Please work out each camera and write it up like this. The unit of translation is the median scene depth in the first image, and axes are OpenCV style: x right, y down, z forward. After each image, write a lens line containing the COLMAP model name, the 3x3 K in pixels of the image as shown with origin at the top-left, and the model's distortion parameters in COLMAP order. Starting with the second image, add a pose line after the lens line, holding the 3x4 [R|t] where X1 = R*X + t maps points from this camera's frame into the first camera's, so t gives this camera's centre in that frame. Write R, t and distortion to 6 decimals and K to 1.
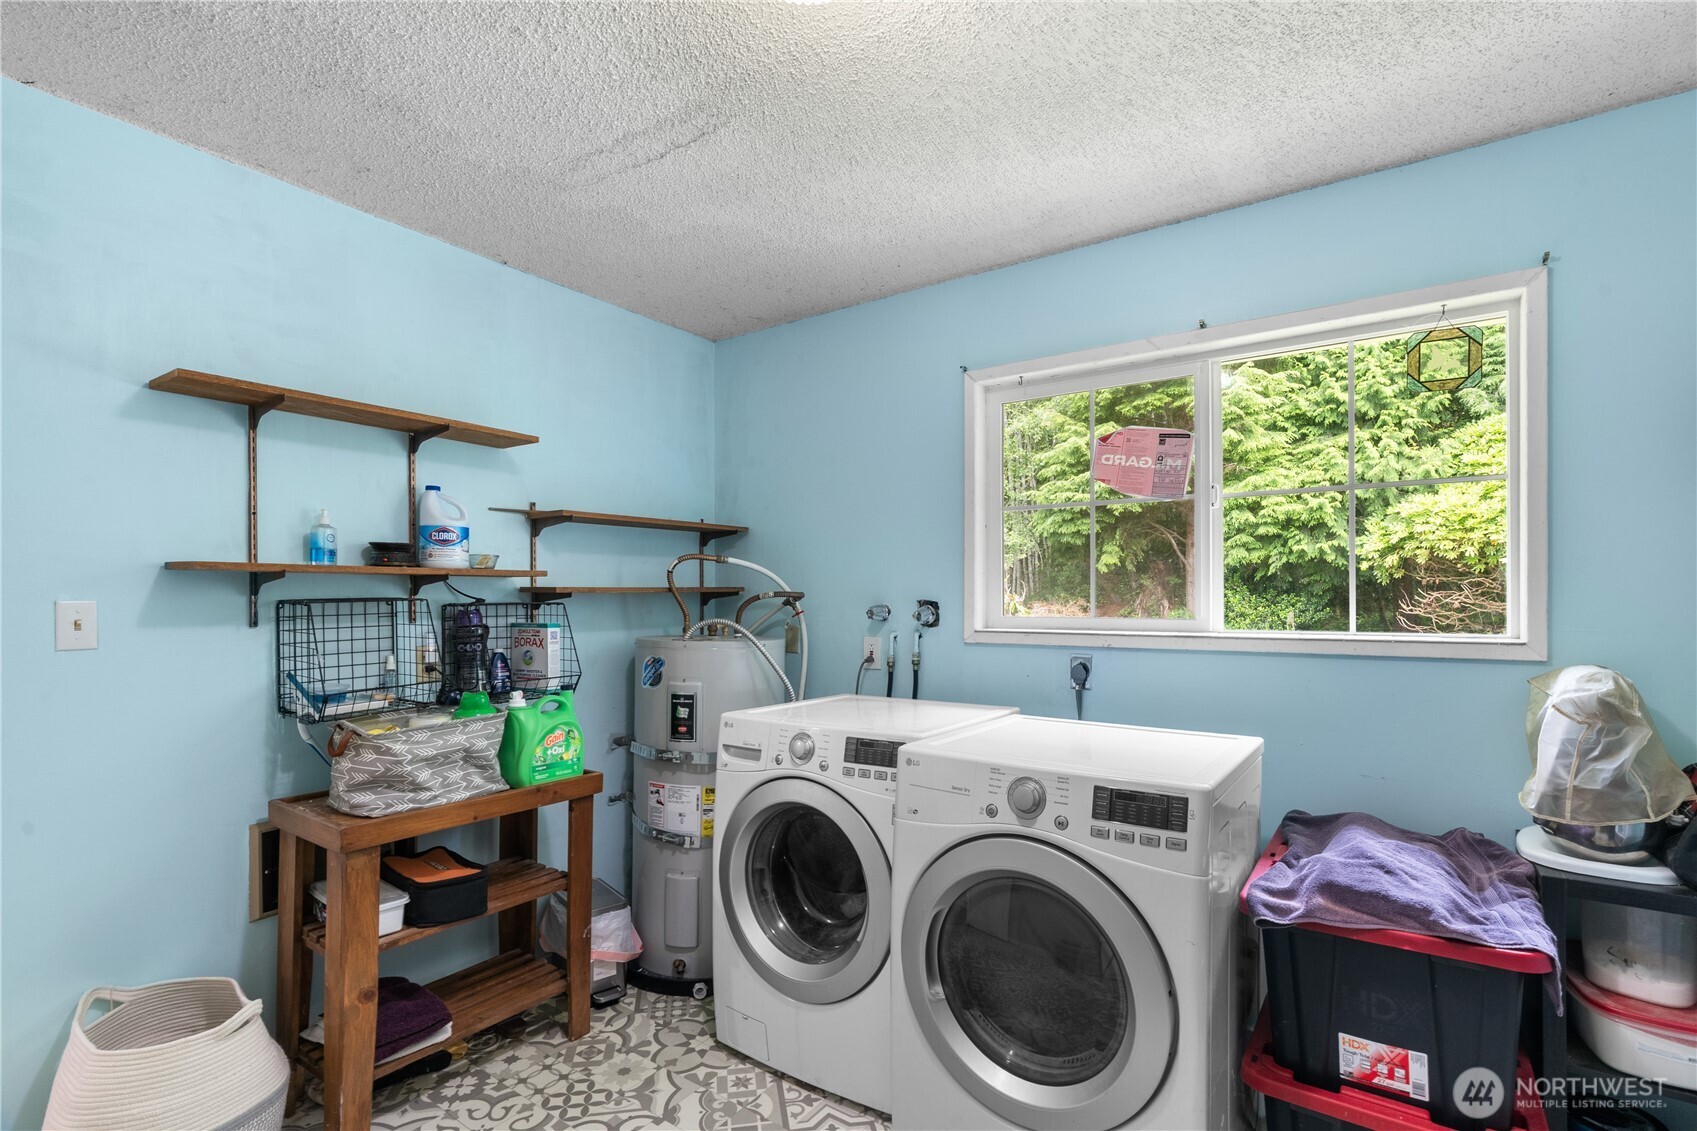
lens RADIAL K [[791.0, 0, 852.4], [0, 791.0, 577.6], [0, 0, 1]] dist [-0.002486, 0.000874]
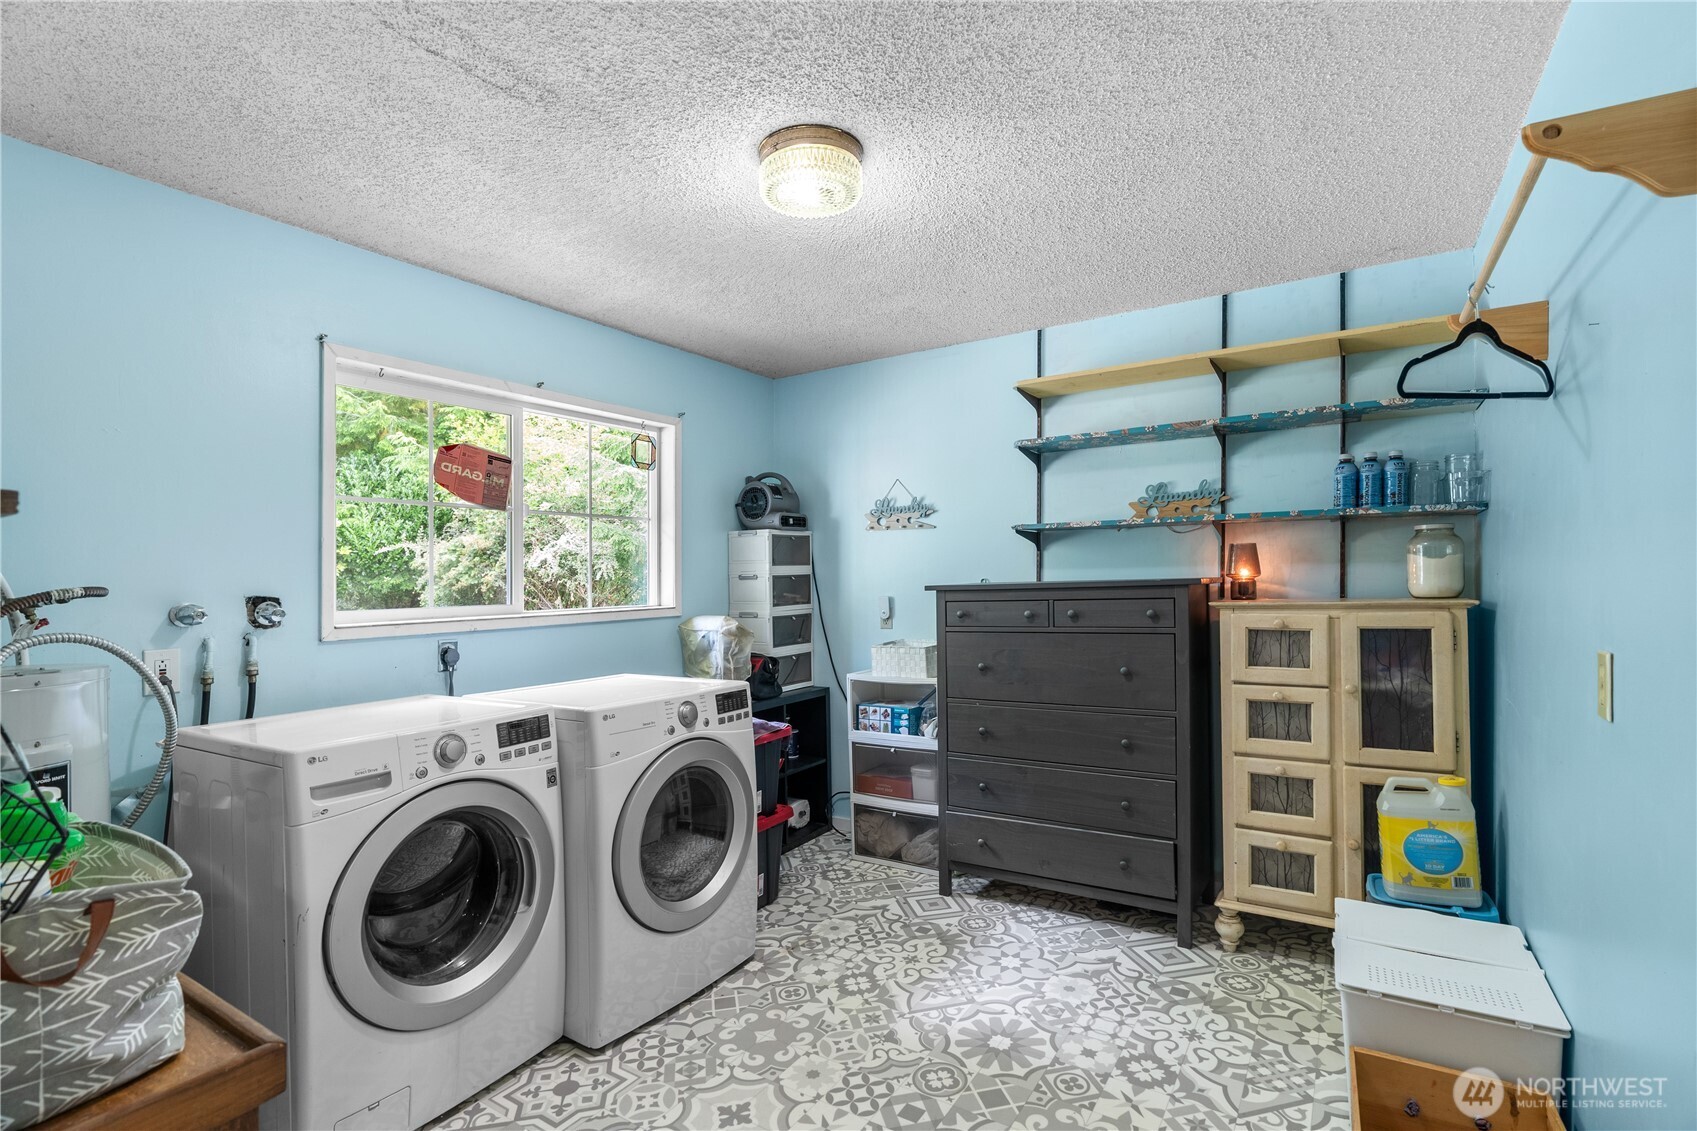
lens RADIAL K [[791.0, 0, 852.4], [0, 791.0, 577.6], [0, 0, 1]] dist [-0.002486, 0.000874]
pose [[-0.034548, 0.001743, 0.999402, -0.931397], [-0.007215, 0.999972, -0.001994, 0.008329], [-0.999377, -0.007279, -0.034535, 0.511017]]
